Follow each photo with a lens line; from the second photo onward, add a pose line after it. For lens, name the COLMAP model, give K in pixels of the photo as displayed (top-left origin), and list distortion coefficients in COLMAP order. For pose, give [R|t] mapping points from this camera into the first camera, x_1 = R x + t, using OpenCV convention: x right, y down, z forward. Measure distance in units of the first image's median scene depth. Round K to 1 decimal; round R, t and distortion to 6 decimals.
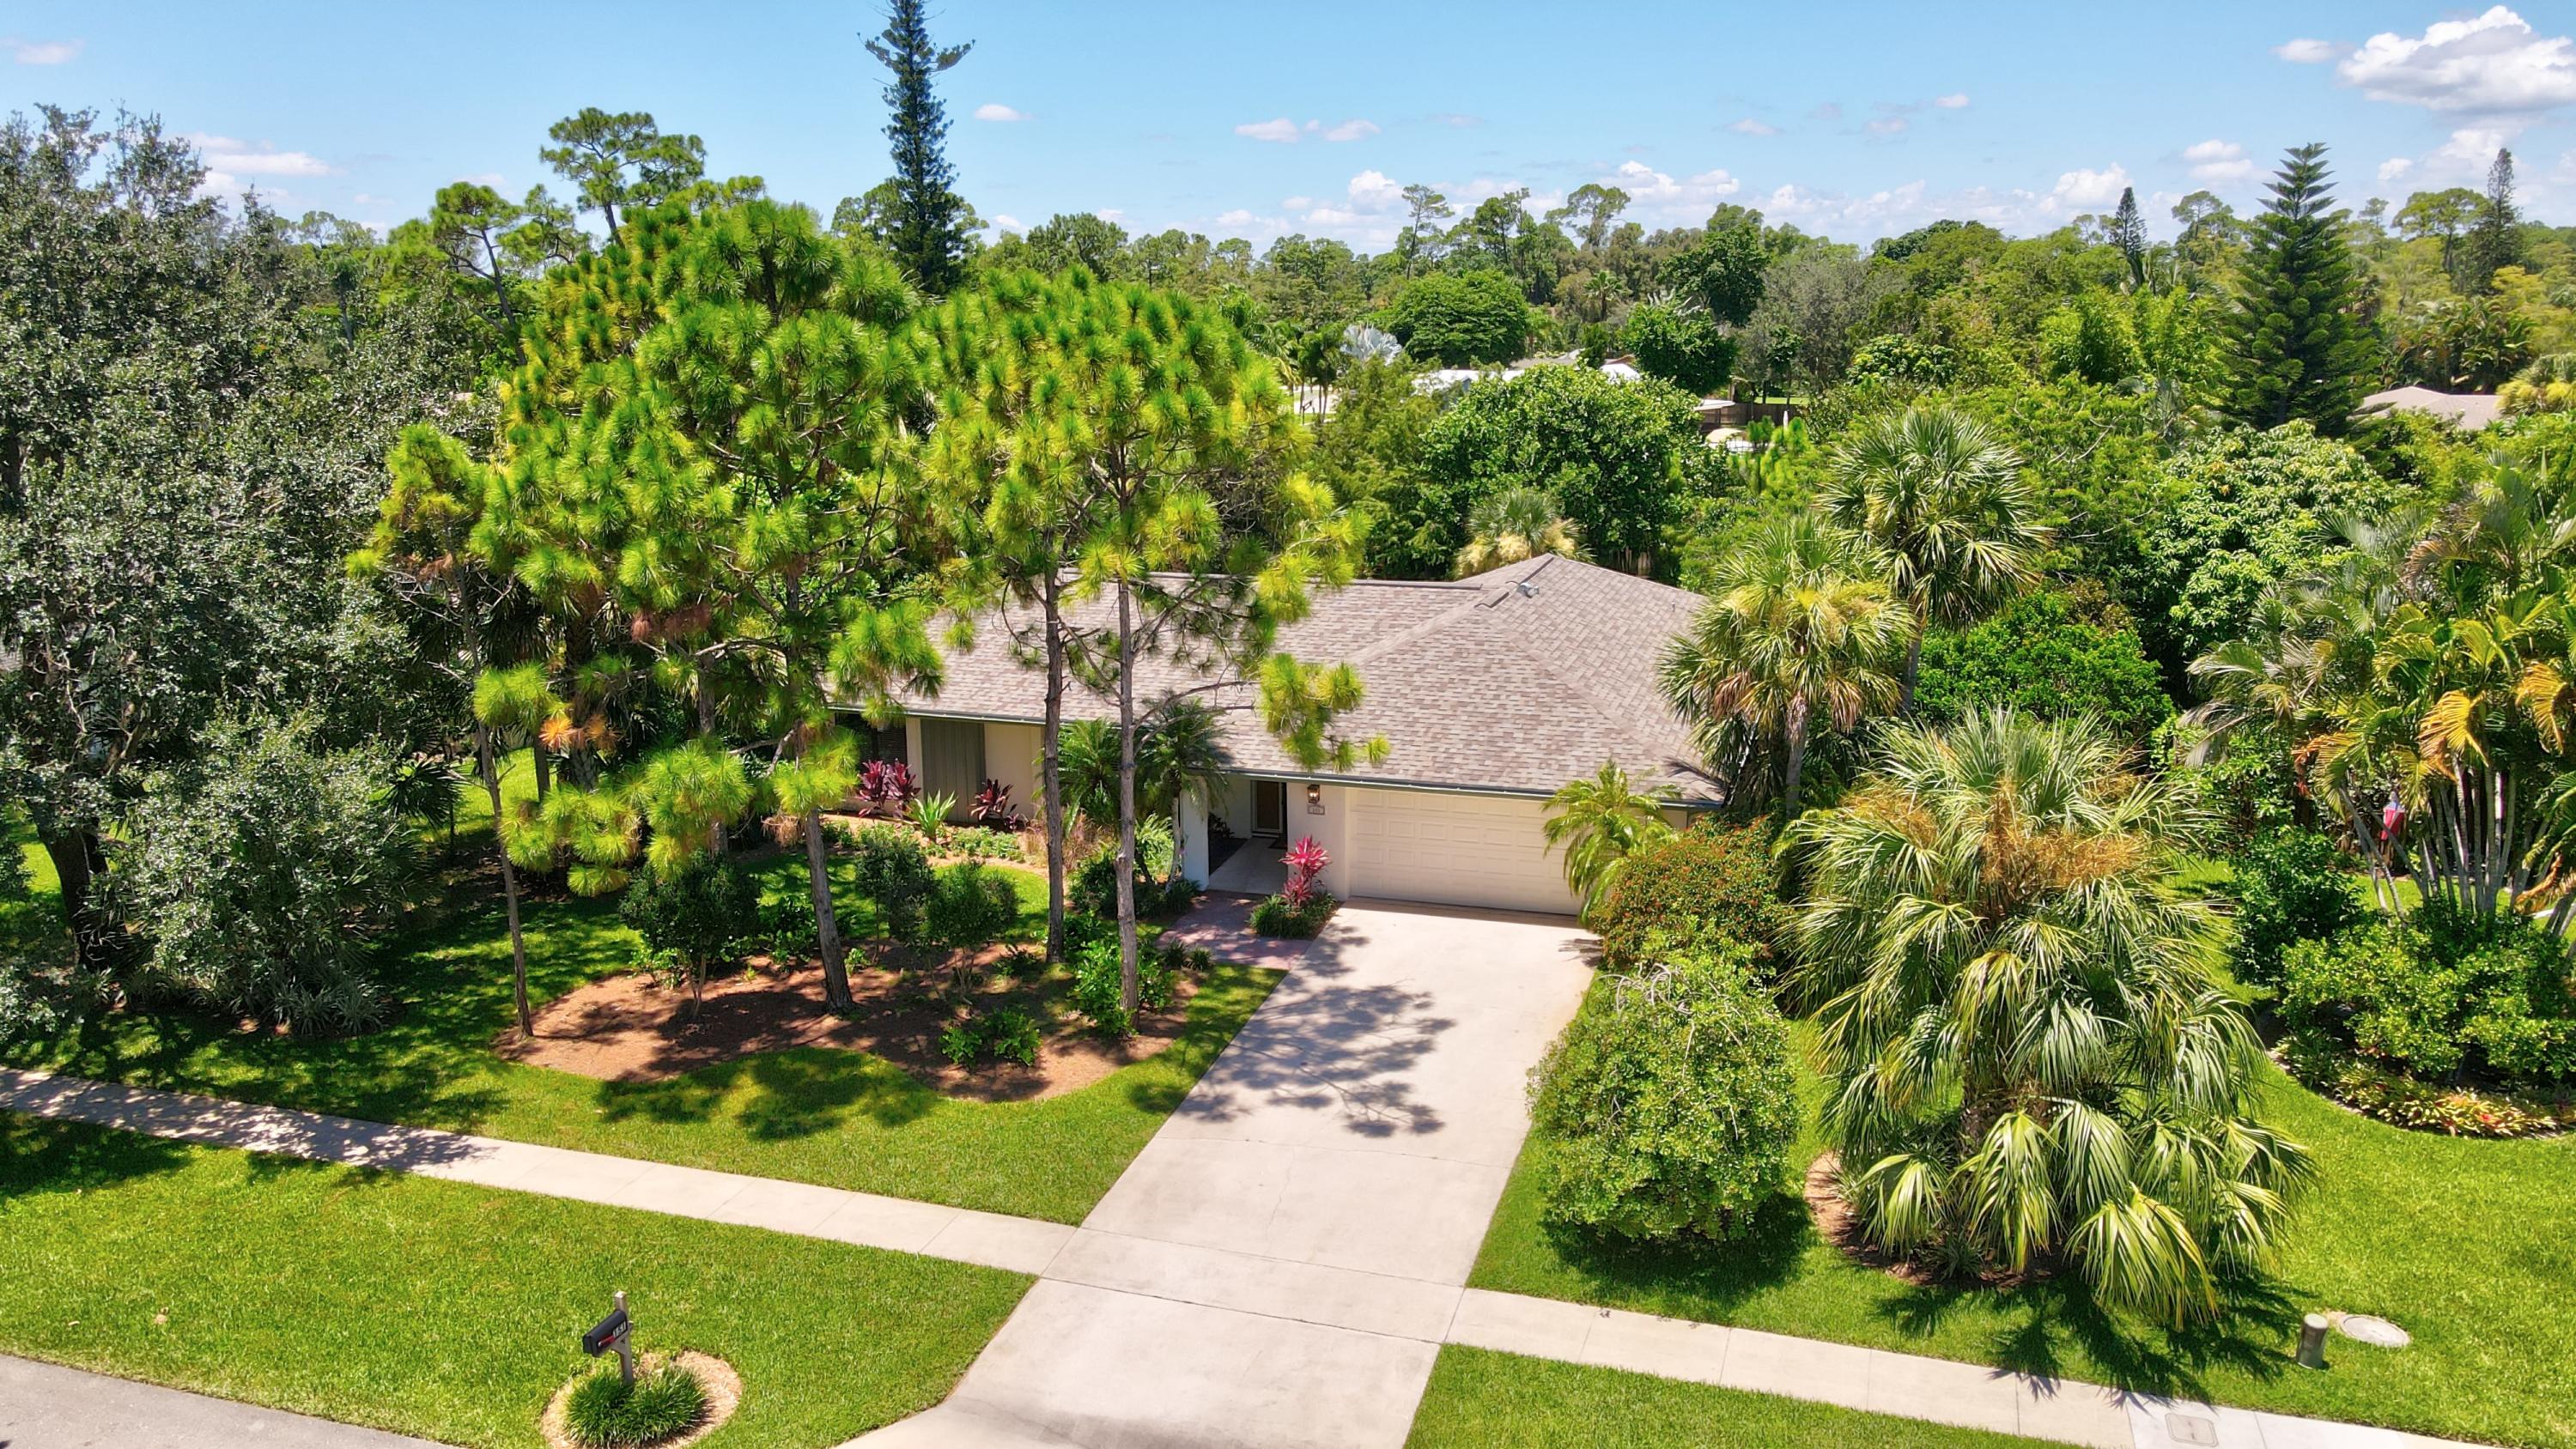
lens RADIAL K [[1902.2, 0, 1274.5], [0, 1902.2, 736.2], [0, 0, 1]] dist [-0.007063, 0.038739]
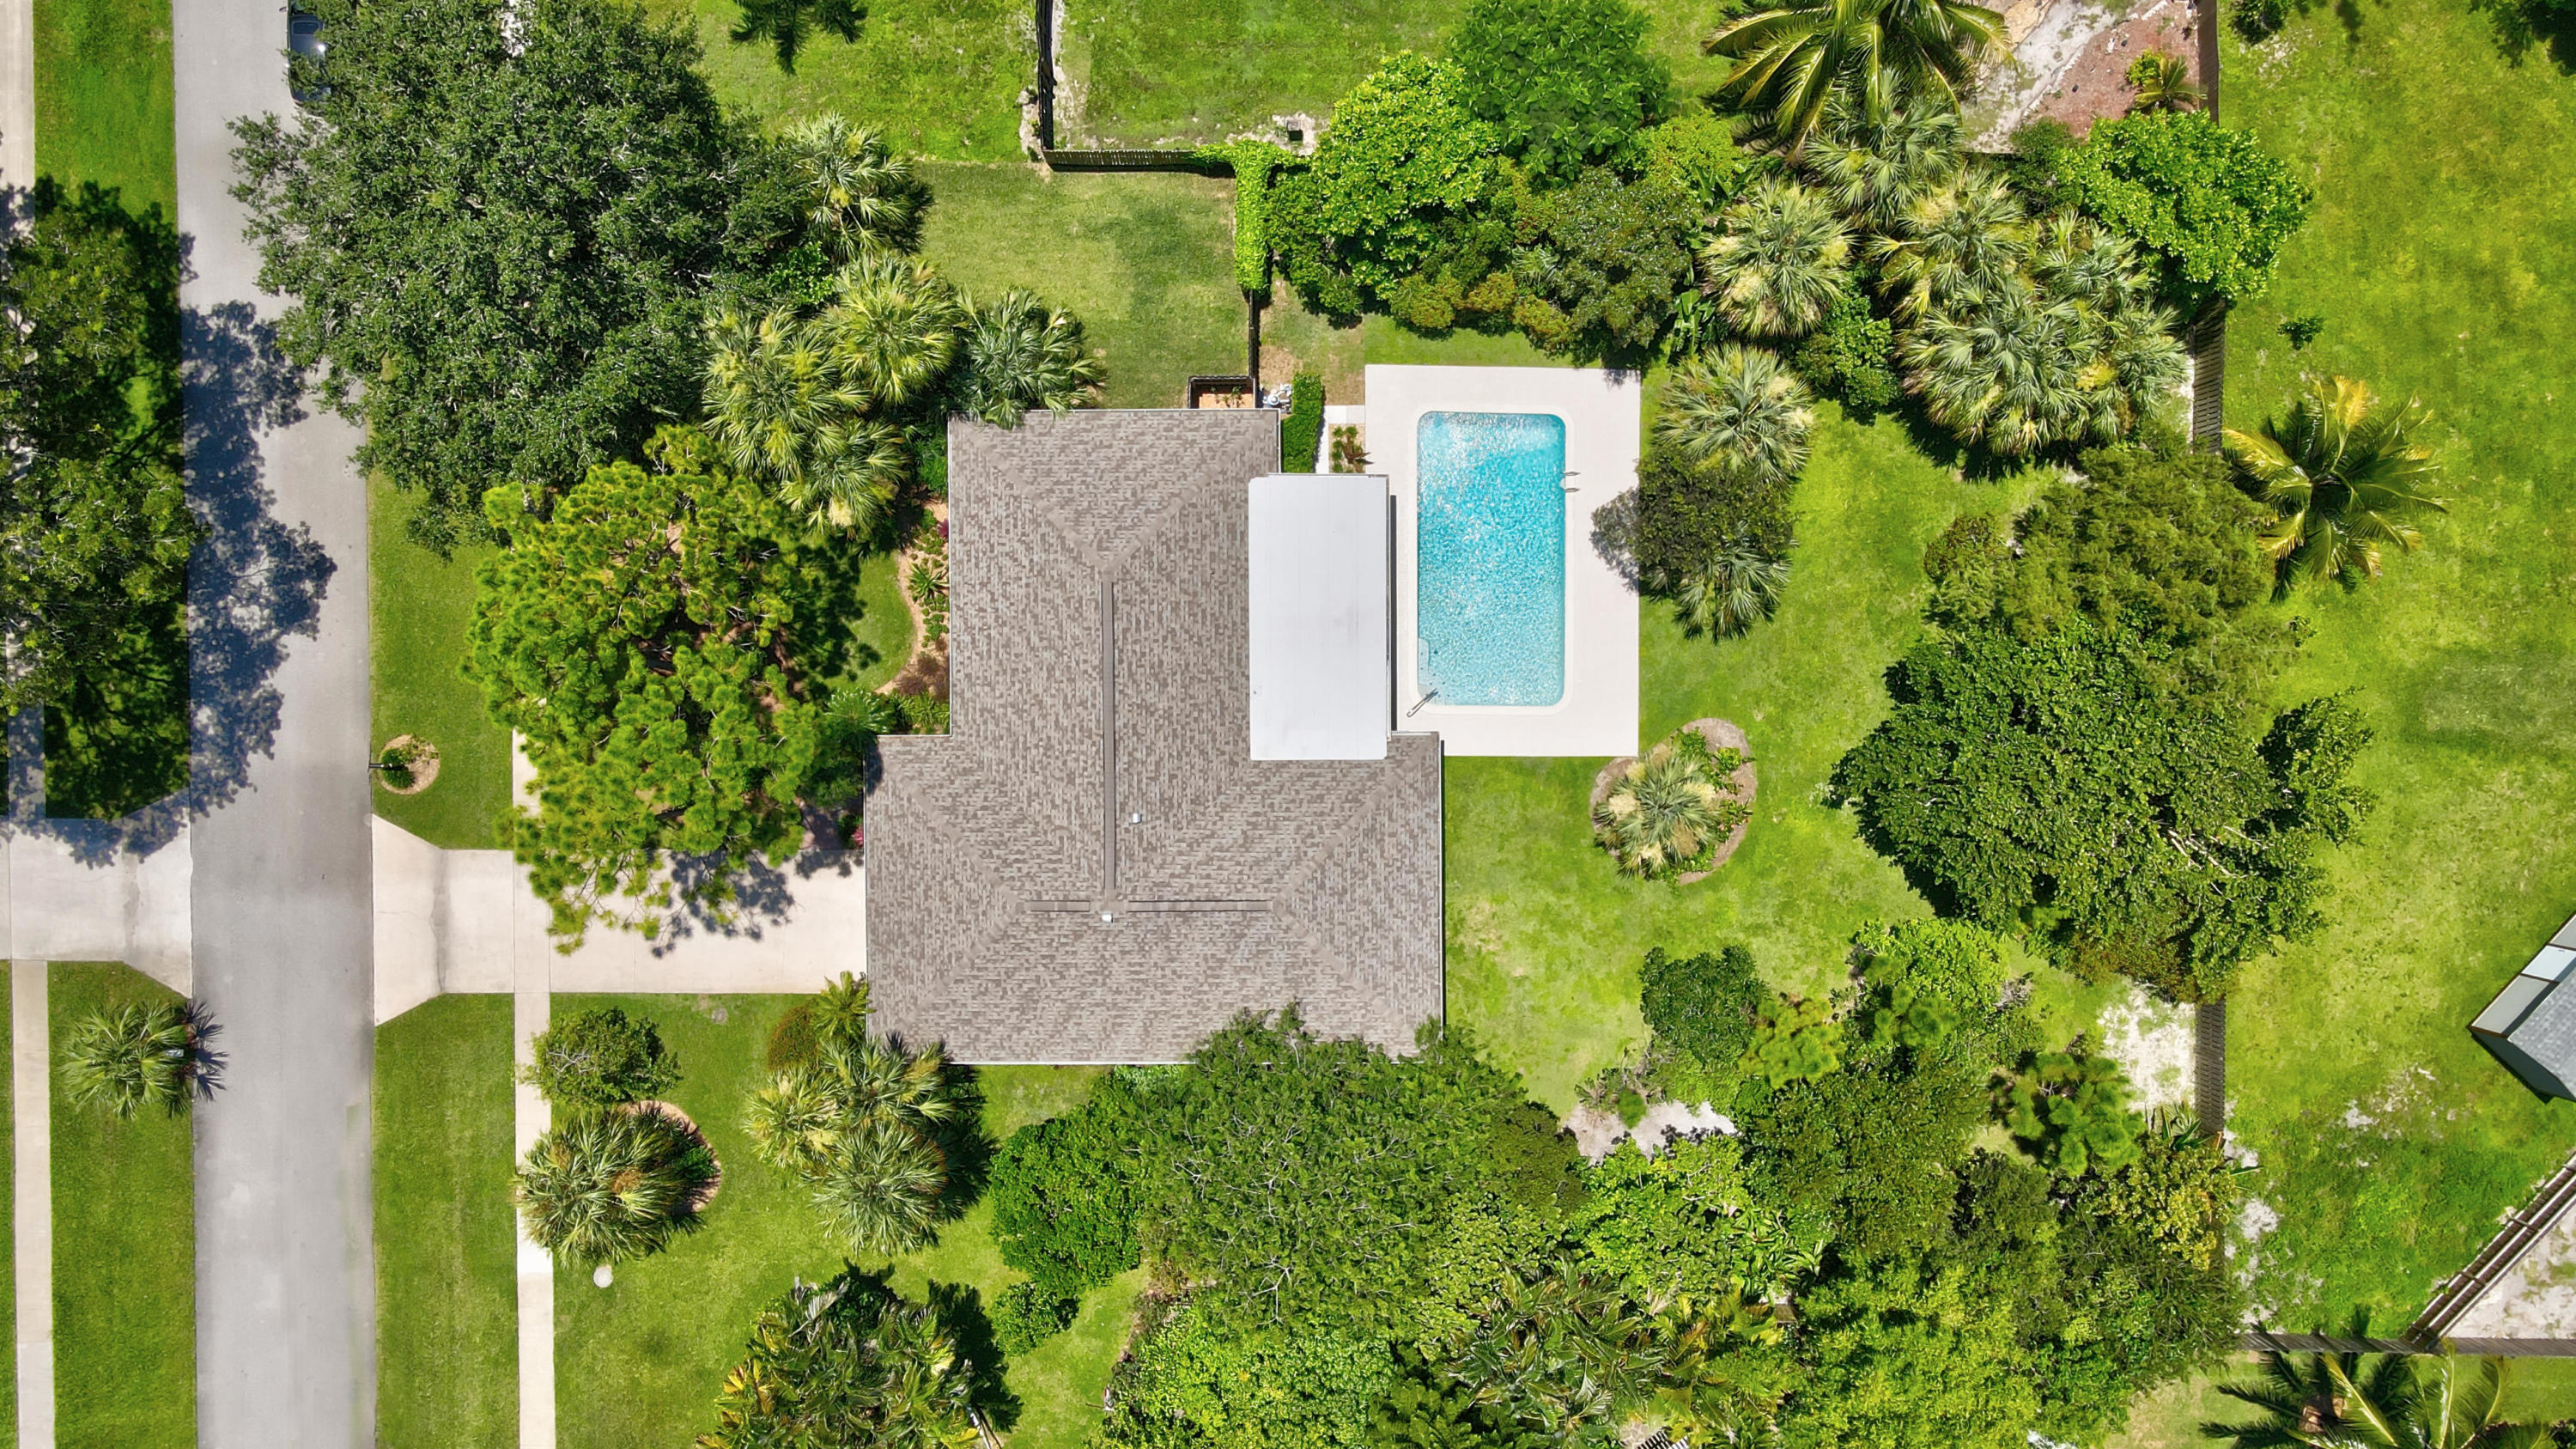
lens RADIAL K [[1902.7, 0, 1274.5], [0, 1902.7, 736.2], [0, 0, 1]] dist [-0.007063, 0.038739]
pose [[0.310689, 0.950120, 0.027290, -0.005700], [-0.215728, 0.042523, 0.975527, -2.250994], [0.925707, -0.308973, 0.218179, 1.211877]]
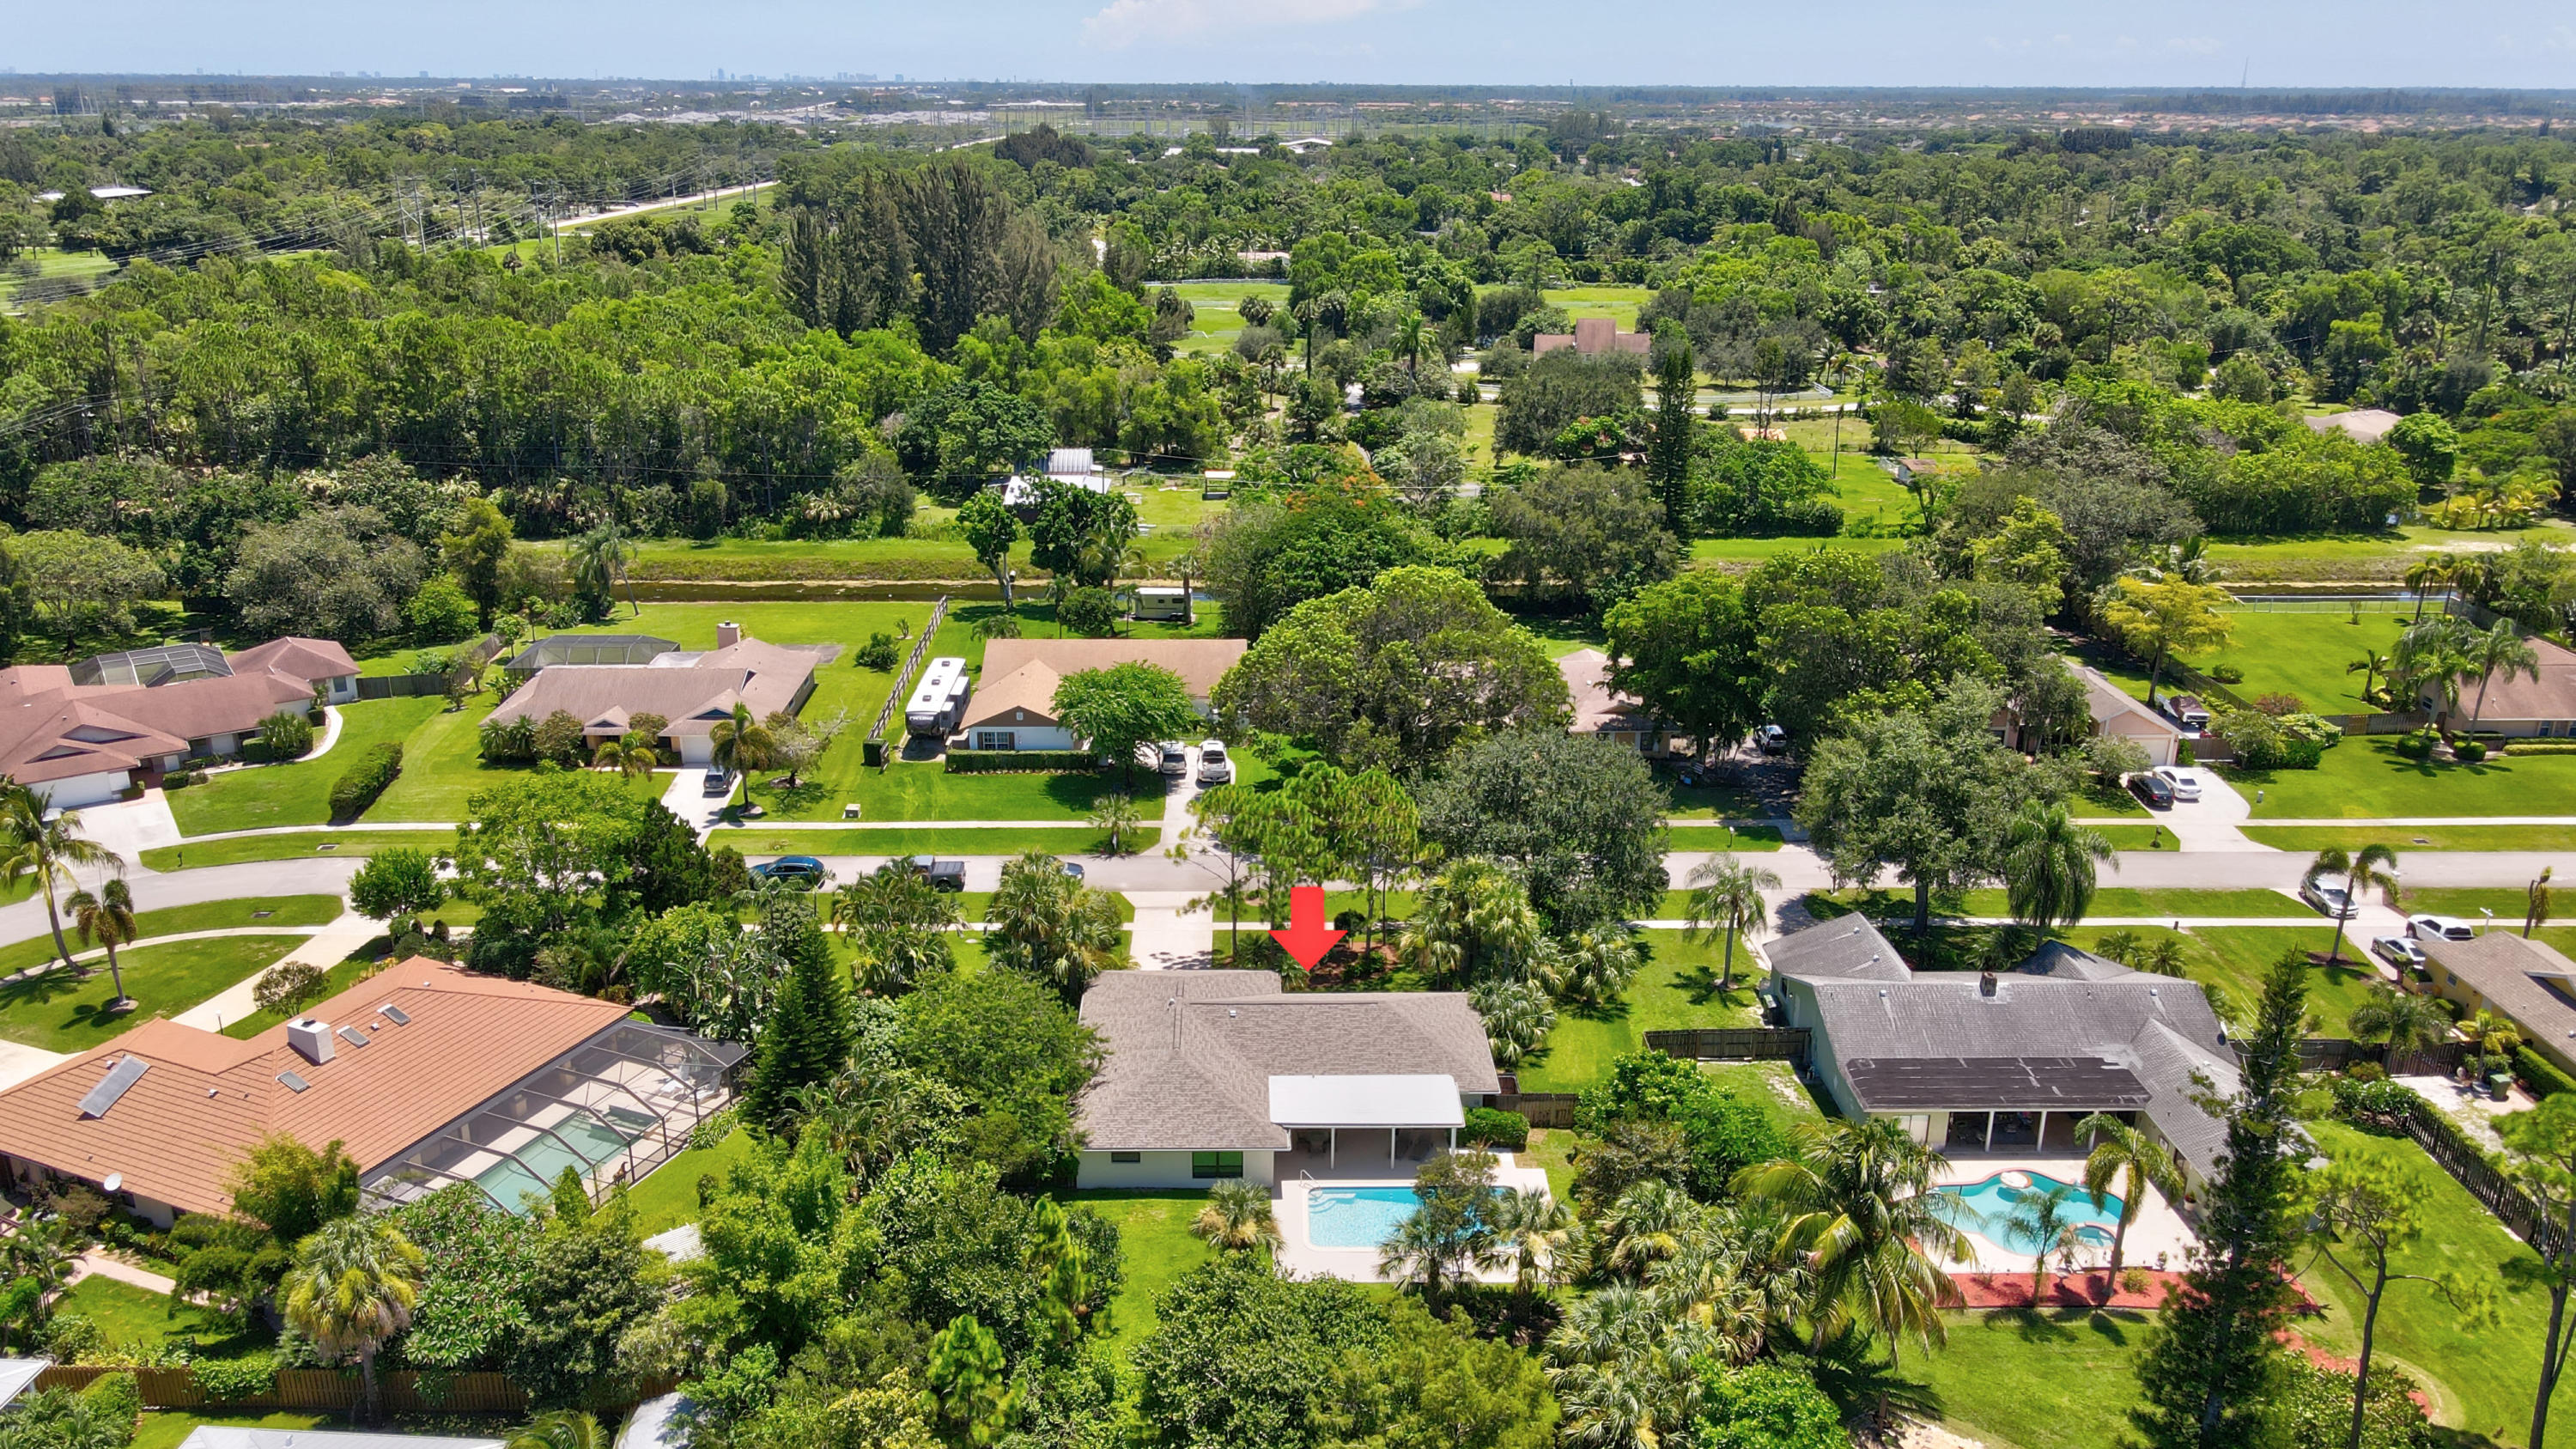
lens RADIAL K [[1902.7, 0, 1274.5], [0, 1902.7, 736.2], [0, 0, 1]] dist [-0.007063, 0.038739]
pose [[-0.945619, 0.108974, -0.306478, 1.030059], [-0.075090, 0.843628, 0.531652, -2.398474], [0.316490, 0.525754, -0.789568, 4.005221]]
